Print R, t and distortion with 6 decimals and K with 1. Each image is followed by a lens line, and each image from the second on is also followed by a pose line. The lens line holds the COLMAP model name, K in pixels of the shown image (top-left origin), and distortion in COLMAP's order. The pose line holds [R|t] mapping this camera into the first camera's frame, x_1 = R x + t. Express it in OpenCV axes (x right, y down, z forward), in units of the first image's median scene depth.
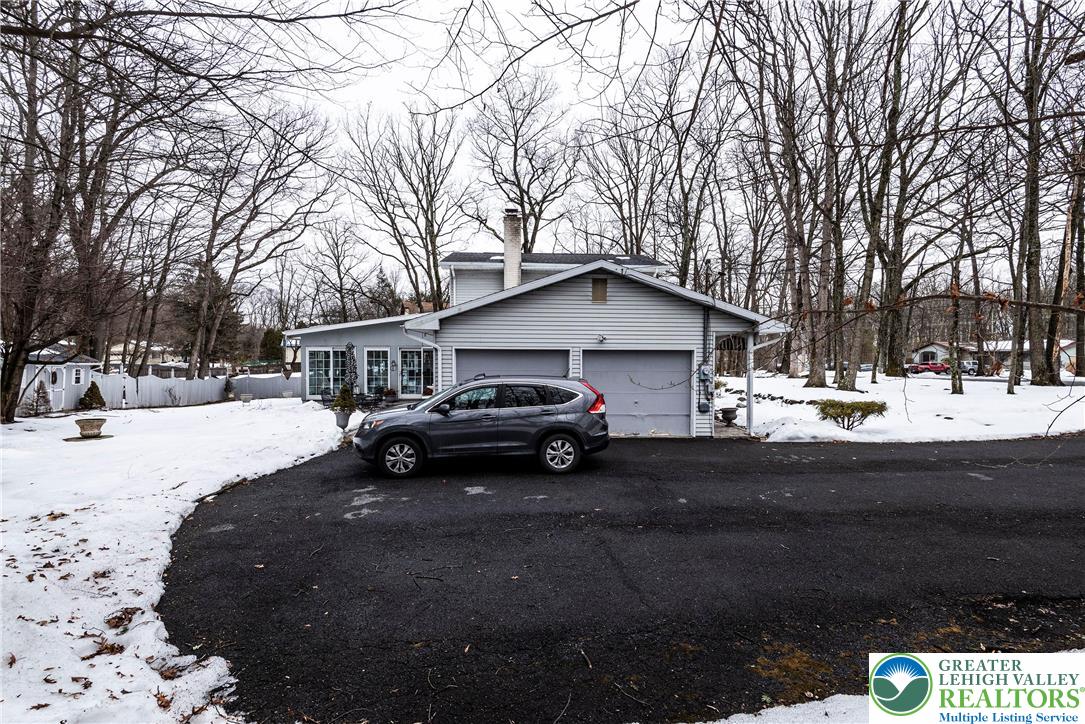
lens RADIAL K [[491.8, 0, 546.9], [0, 491.8, 367.3], [0, 0, 1]] dist [0.018189, -0.007268]
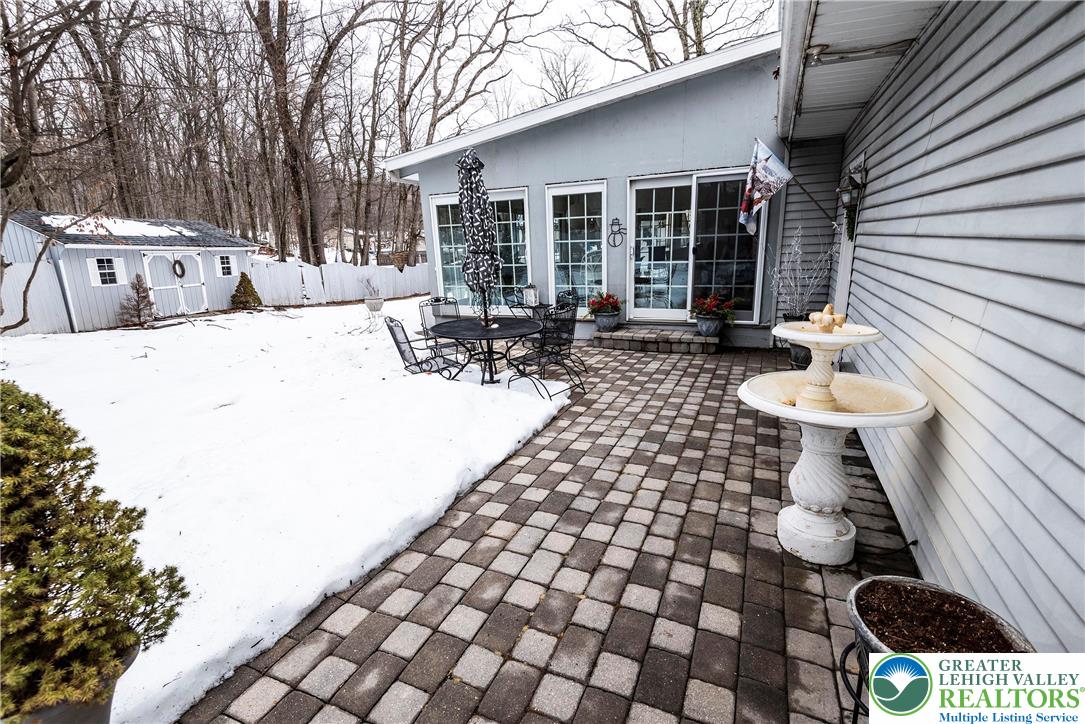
lens RADIAL K [[491.8, 0, 542.8], [0, 491.8, 367.6], [0, 0, 1]] dist [0.018189, -0.007268]
pose [[0.886818, 0.083414, -0.454528, -0.097195], [0.026420, 0.972814, 0.230074, 0.005108], [0.461363, -0.216042, 0.860506, 0.337453]]
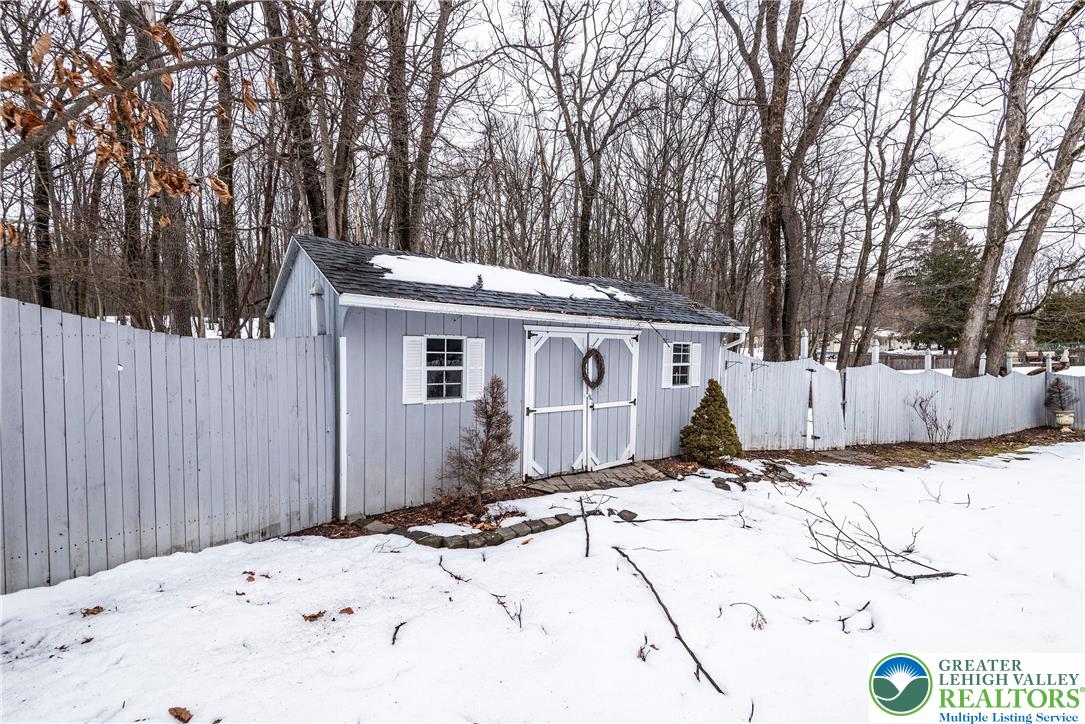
lens RADIAL K [[491.8, 0, 543.2], [0, 491.8, 361.3], [0, 0, 1]] dist [0.018189, -0.007268]
pose [[0.299469, 0.009817, -0.954056, -0.401240], [-0.002128, 0.999951, 0.009621, 0.007975], [0.954104, -0.000851, 0.299475, 0.503281]]
